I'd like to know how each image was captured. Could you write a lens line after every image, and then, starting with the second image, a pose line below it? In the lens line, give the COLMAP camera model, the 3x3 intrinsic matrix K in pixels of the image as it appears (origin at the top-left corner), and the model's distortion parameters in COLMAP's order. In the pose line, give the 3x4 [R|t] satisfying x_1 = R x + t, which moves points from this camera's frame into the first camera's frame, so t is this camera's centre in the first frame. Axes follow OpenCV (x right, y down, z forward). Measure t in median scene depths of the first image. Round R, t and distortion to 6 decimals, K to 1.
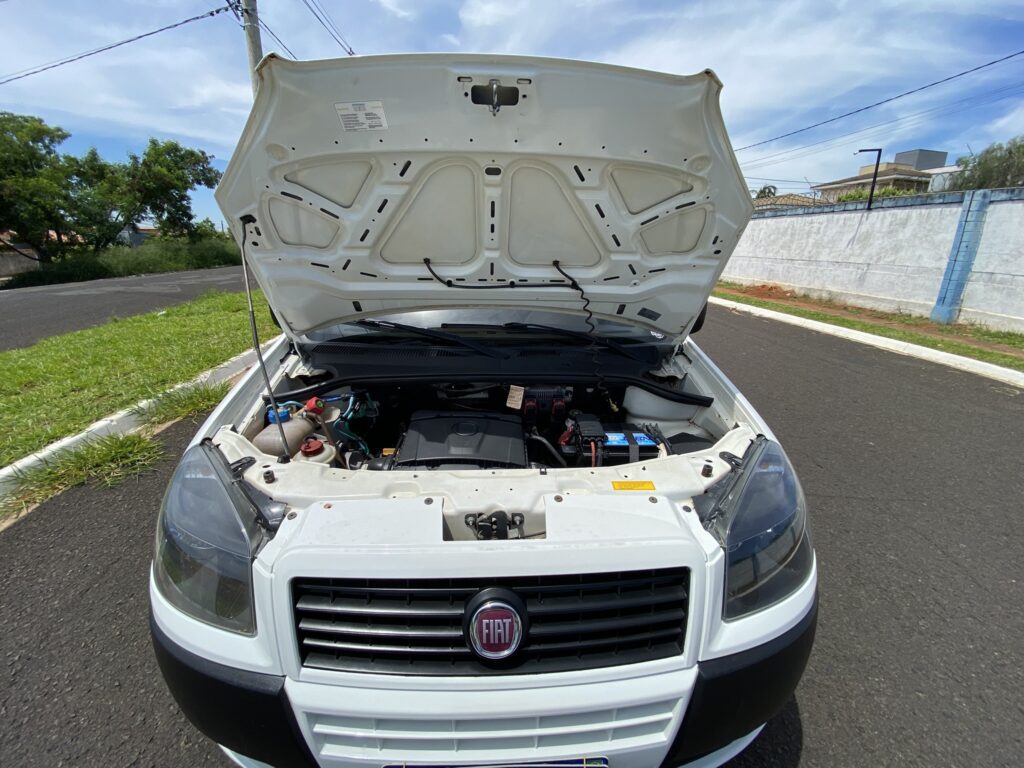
lens RADIAL K [[420.0, 0, 507.0], [0, 420.0, 382.2], [0, 0, 1]] dist [0.002076, -0.008265]
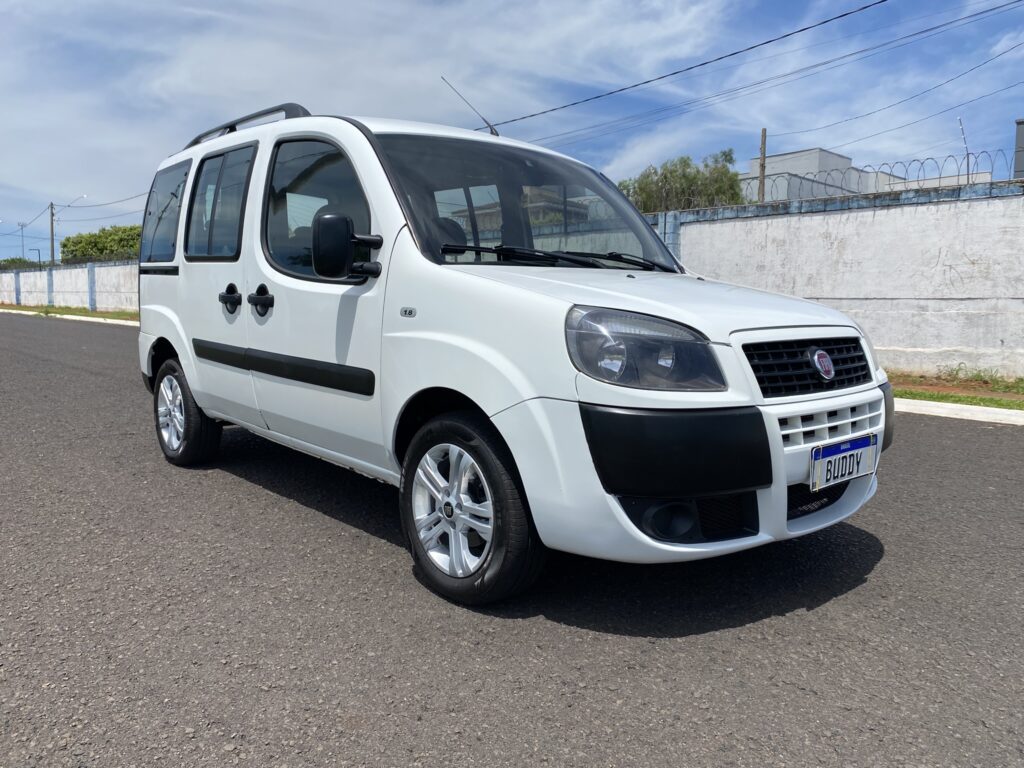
lens RADIAL K [[789.2, 0, 506.0], [0, 789.2, 380.1], [0, 0, 1]] dist [0.011374, -0.012739]
pose [[0.778121, -0.070460, 0.624150, -0.186861], [0.197389, 0.970777, -0.136492, 0.049681], [-0.596293, 0.229408, 0.769290, -0.043546]]
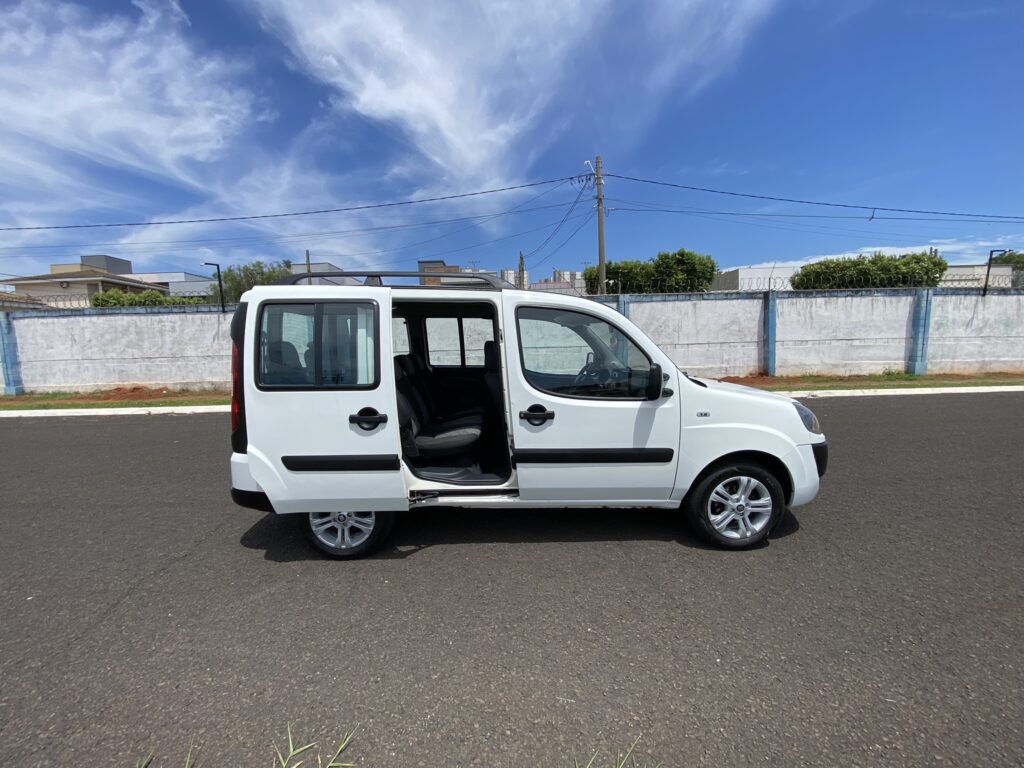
lens RADIAL K [[420.0, 0, 510.6], [0, 420.0, 386.8], [0, 0, 1]] dist [0.002076, -0.008265]
pose [[0.034178, -0.133784, 0.990421, -0.282887], [0.338642, 0.933927, 0.114467, -0.067311], [-0.940294, 0.331486, 0.077225, 0.190418]]
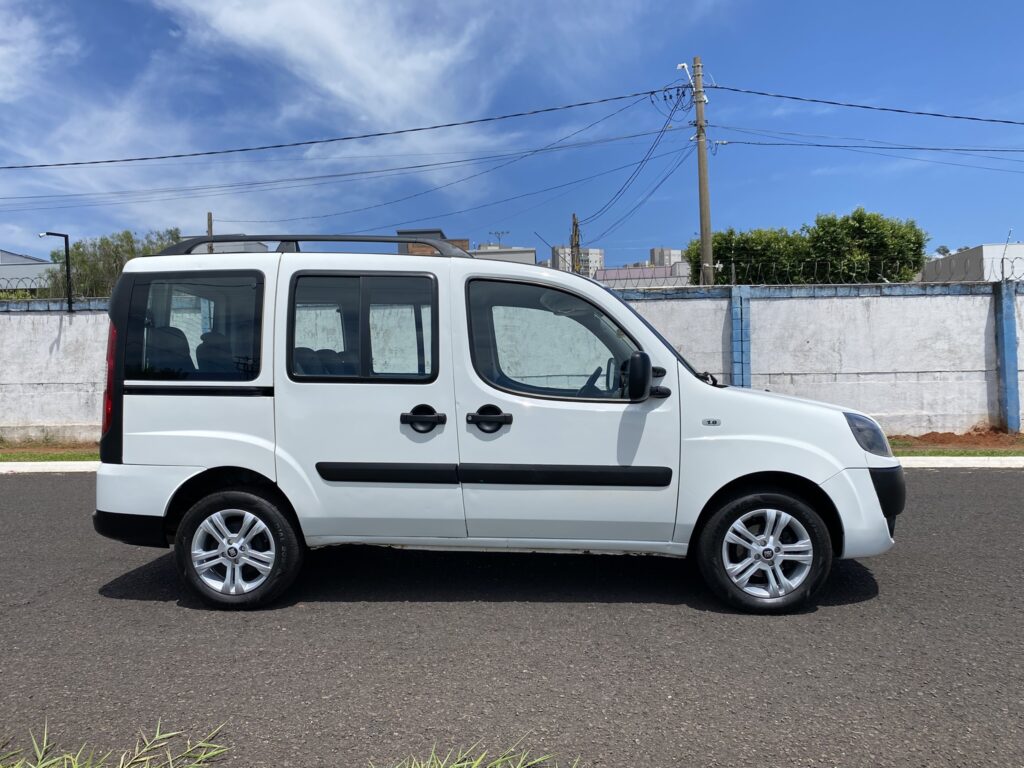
lens RADIAL K [[789.2, 0, 517.9], [0, 789.2, 389.0], [0, 0, 1]] dist [0.011374, -0.012739]
pose [[0.102081, -0.038354, 0.994036, -0.370832], [0.326836, 0.945077, 0.002901, -0.034910], [-0.939552, 0.324591, 0.109009, 0.153503]]
